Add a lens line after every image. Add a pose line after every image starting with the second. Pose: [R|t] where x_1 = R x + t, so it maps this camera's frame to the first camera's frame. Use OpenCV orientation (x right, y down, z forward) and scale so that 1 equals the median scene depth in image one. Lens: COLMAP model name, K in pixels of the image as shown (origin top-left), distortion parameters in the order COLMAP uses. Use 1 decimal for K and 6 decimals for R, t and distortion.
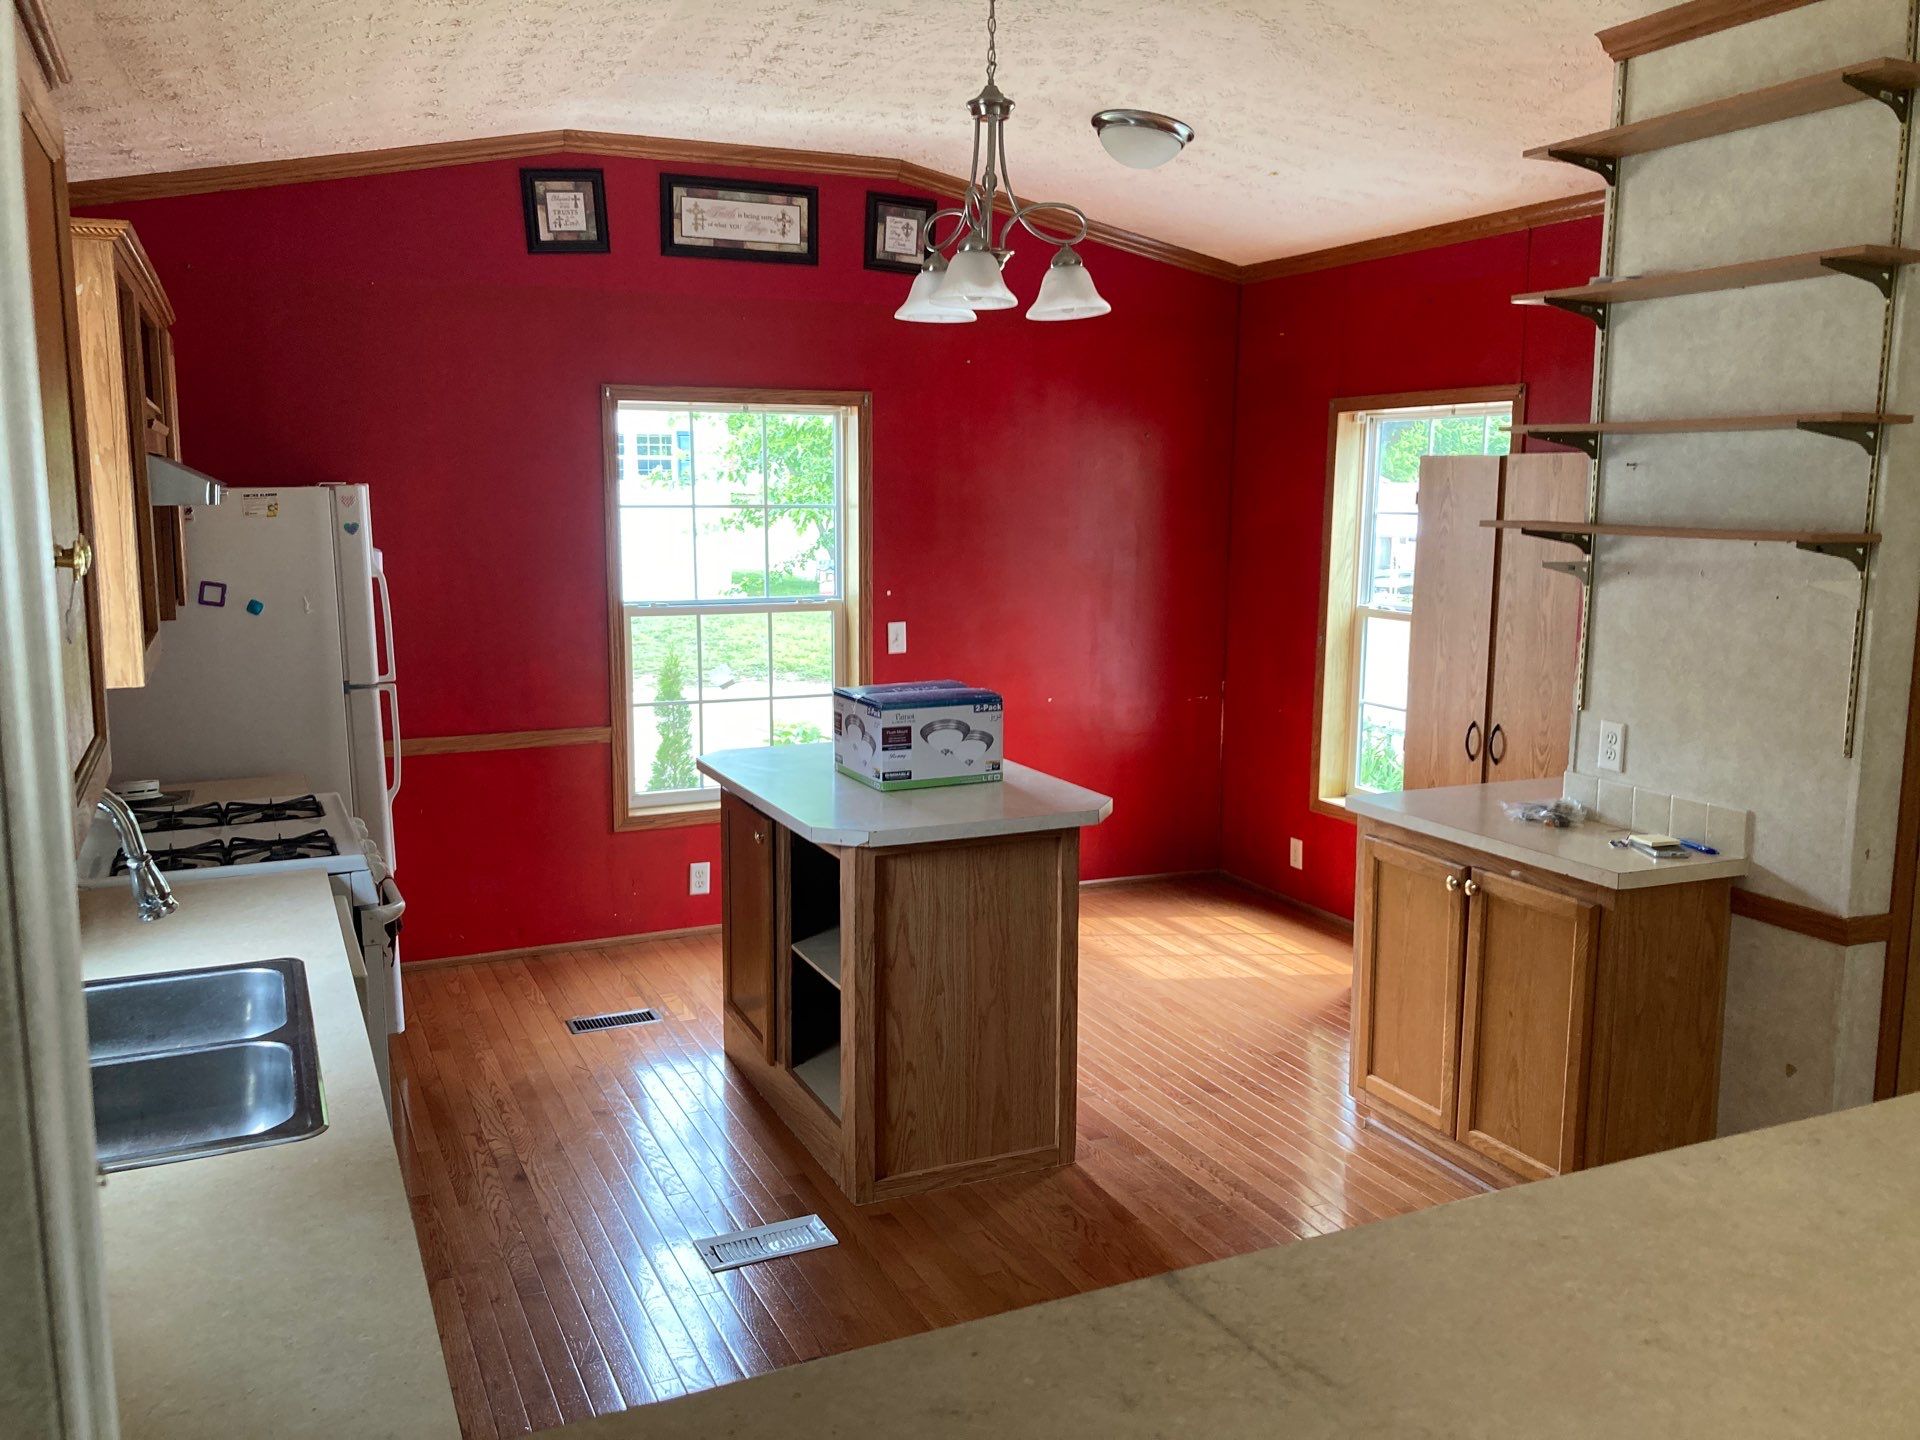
lens RADIAL K [[1571.5, 0, 960.0], [0, 1571.5, 720.0], [0, 0, 1]] dist [0.083835, -0.187839]
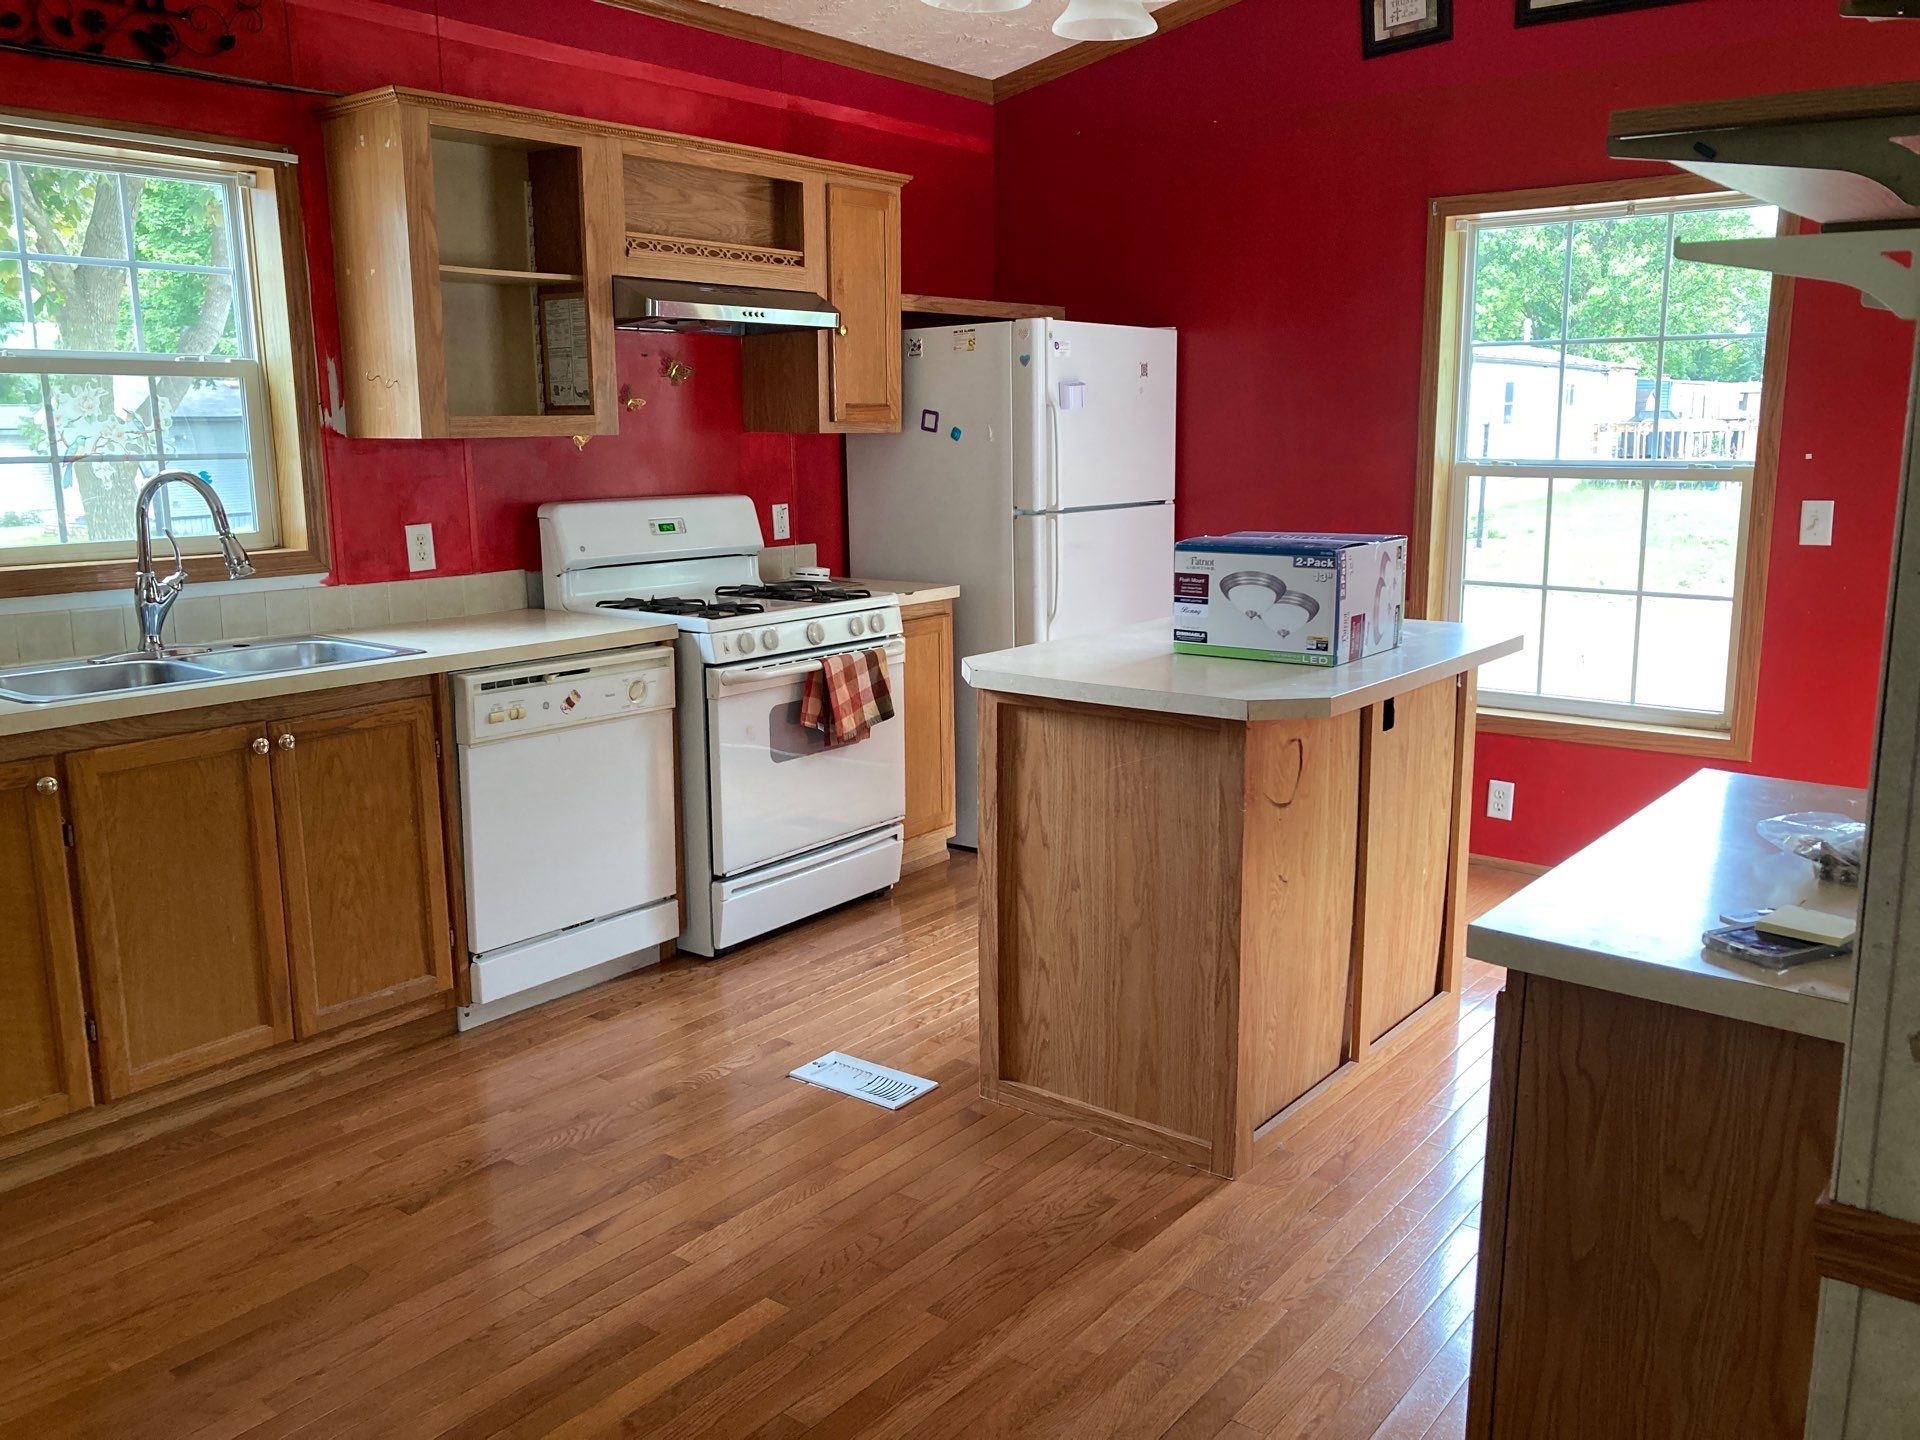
lens RADIAL K [[1571.5, 0, 960.0], [0, 1571.5, 720.0], [0, 0, 1]] dist [0.083835, -0.187839]
pose [[0.455392, 0.160757, -0.875657, 0.645090], [-0.127057, 0.985230, 0.114795, 0.000851], [0.881178, 0.058982, 0.469091, 0.547179]]
